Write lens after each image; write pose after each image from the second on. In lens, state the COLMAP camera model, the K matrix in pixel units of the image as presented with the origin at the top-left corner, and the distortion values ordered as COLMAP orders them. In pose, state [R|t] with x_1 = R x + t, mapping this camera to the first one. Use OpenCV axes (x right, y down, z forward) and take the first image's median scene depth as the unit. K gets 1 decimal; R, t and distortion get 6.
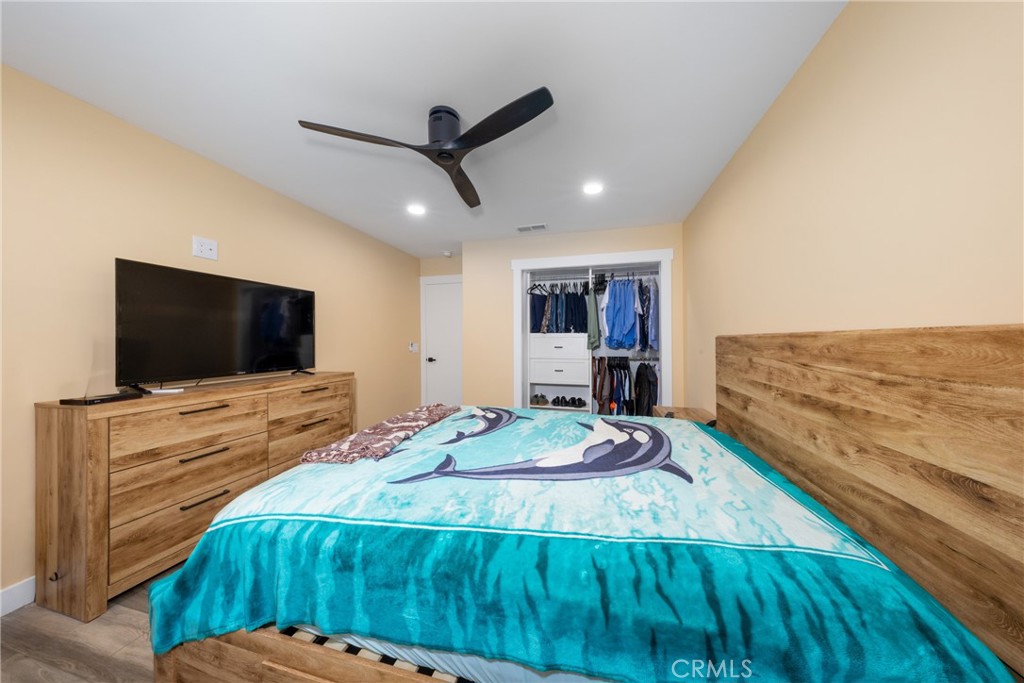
lens RADIAL K [[325.8, 0, 512.0], [0, 325.8, 341.5], [0, 0, 1]] dist [-0.001184, 0.001904]
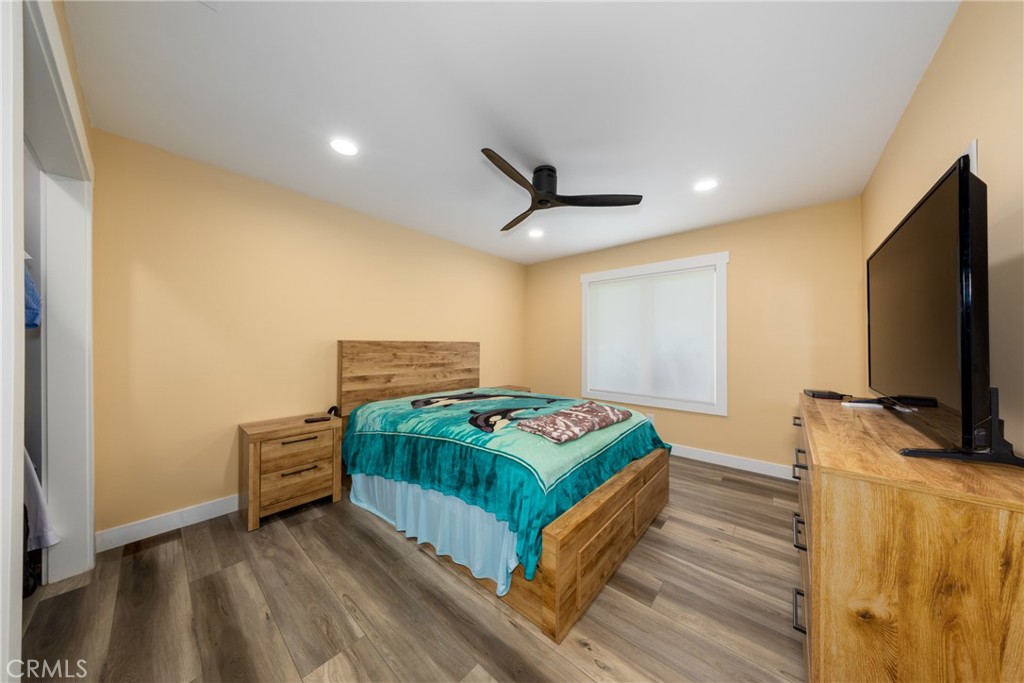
lens RADIAL K [[325.8, 0, 512.0], [0, 325.8, 341.5], [0, 0, 1]] dist [-0.001184, 0.001904]
pose [[-0.906583, 0.003848, 0.422011, -1.063459], [0.000964, 0.999975, -0.007047, -0.007748], [-0.422027, -0.005982, -0.906563, 3.685484]]
